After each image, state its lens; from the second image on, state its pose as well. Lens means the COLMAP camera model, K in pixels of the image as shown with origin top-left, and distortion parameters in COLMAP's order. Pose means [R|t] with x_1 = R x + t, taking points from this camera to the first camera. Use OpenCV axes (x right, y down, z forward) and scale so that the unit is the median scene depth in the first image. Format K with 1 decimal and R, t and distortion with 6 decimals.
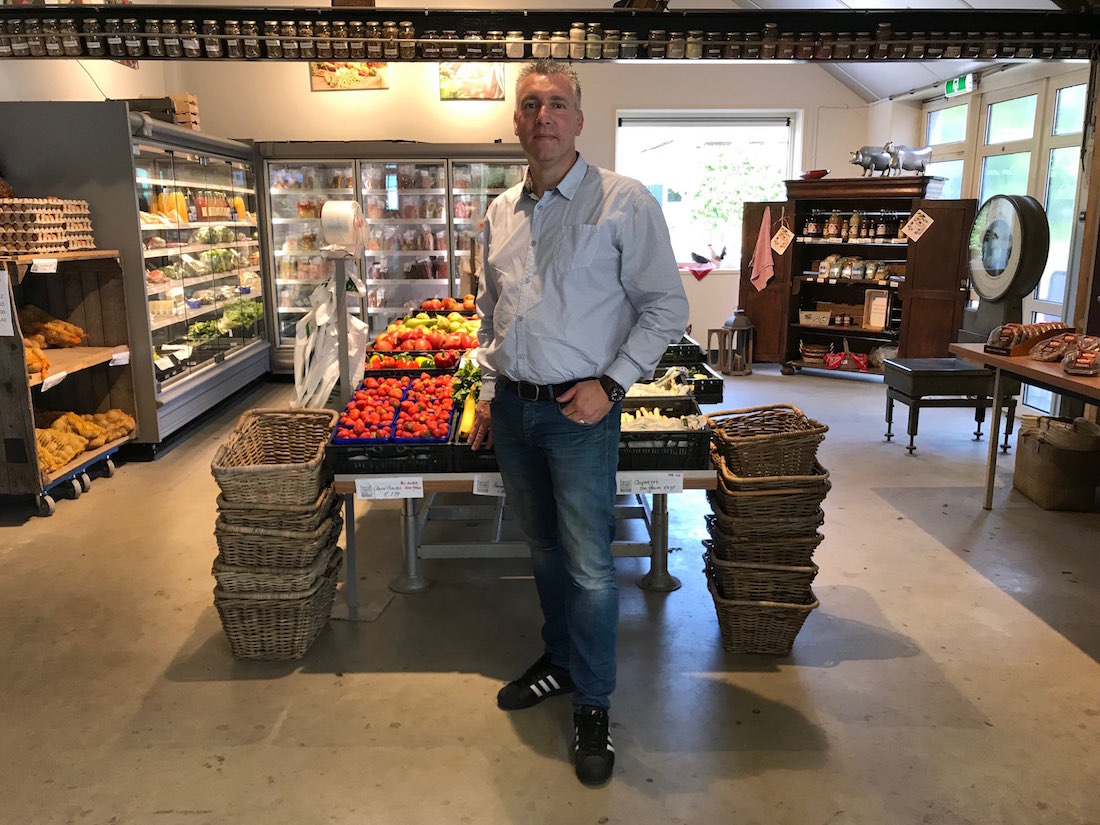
lens RADIAL K [[899.6, 0, 550.0], [0, 899.6, 412.5], [0, 0, 1]] dist [0.002418, 0.001683]
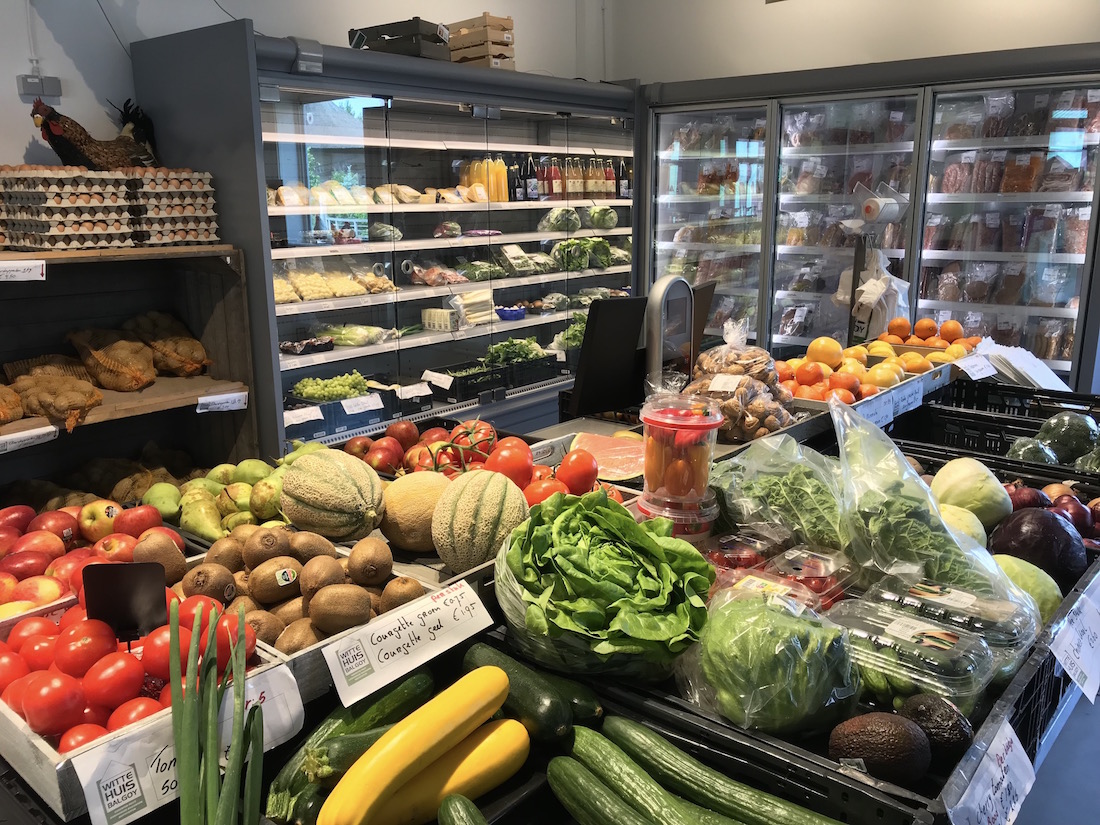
lens RADIAL K [[899.6, 0, 550.0], [0, 899.6, 412.5], [0, 0, 1]] dist [0.002418, 0.001683]
pose [[0.739380, 0.155048, -0.655193, 0.128818], [-0.136529, 0.987433, 0.079599, -0.110404], [0.659301, 0.030599, 0.751256, 0.504877]]
